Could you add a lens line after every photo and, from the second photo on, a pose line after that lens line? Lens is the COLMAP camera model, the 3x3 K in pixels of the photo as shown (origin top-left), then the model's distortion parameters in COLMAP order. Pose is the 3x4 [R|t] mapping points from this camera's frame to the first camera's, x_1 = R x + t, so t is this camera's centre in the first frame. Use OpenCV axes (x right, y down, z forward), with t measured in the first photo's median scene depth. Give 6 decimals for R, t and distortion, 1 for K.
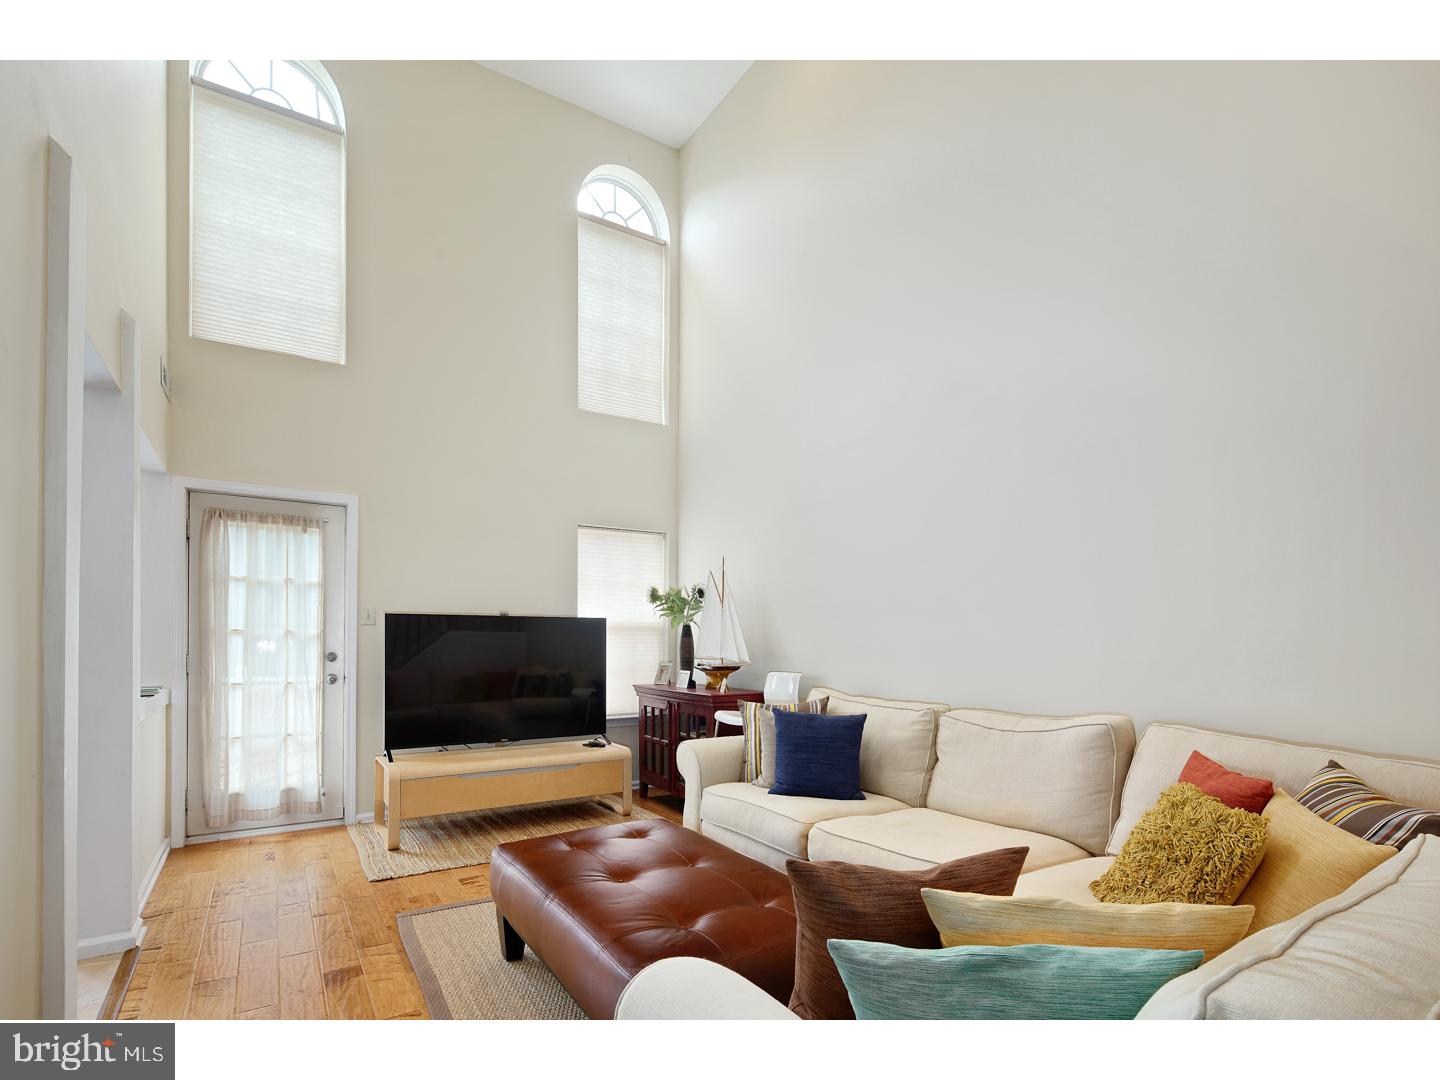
lens RADIAL K [[712.6, 0, 715.5], [0, 712.6, 523.3], [0, 0, 1]] dist [0.000828, -0.000387]
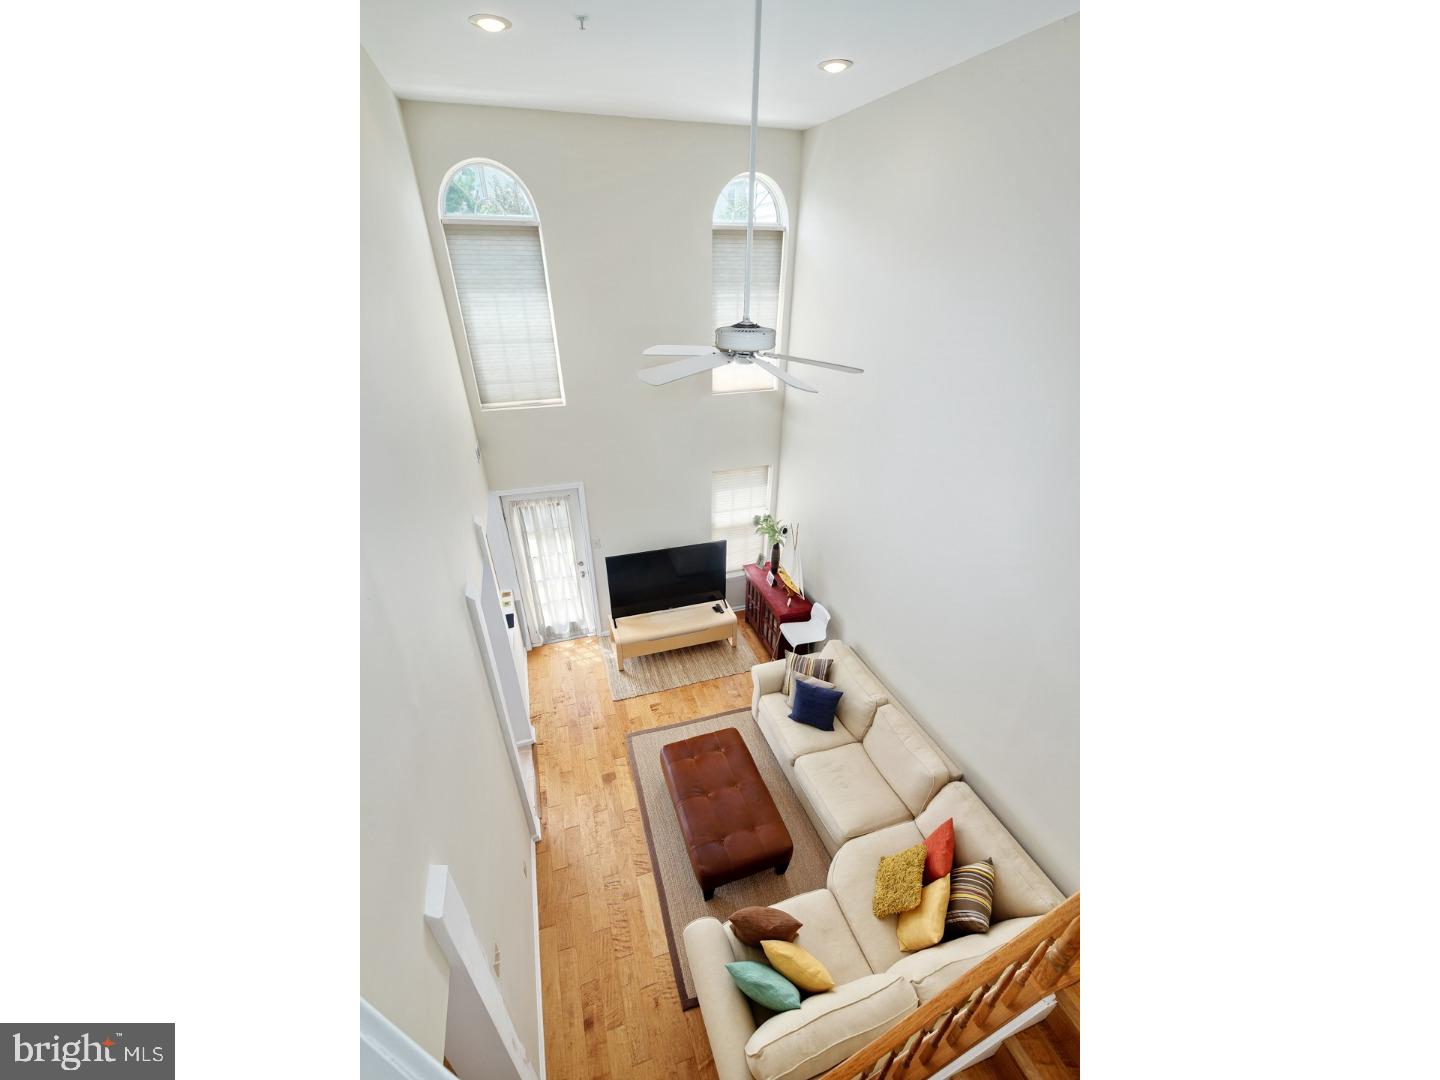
lens RADIAL K [[508.9, 0, 696.0], [0, 508.9, 583.8], [0, 0, 1]] dist [0.001507, 0.000074]
pose [[0.967186, 0.116174, -0.225954, 0.070580], [0.015239, 0.861211, 0.508019, -0.475208], [0.253613, -0.494792, 0.831180, -0.073297]]
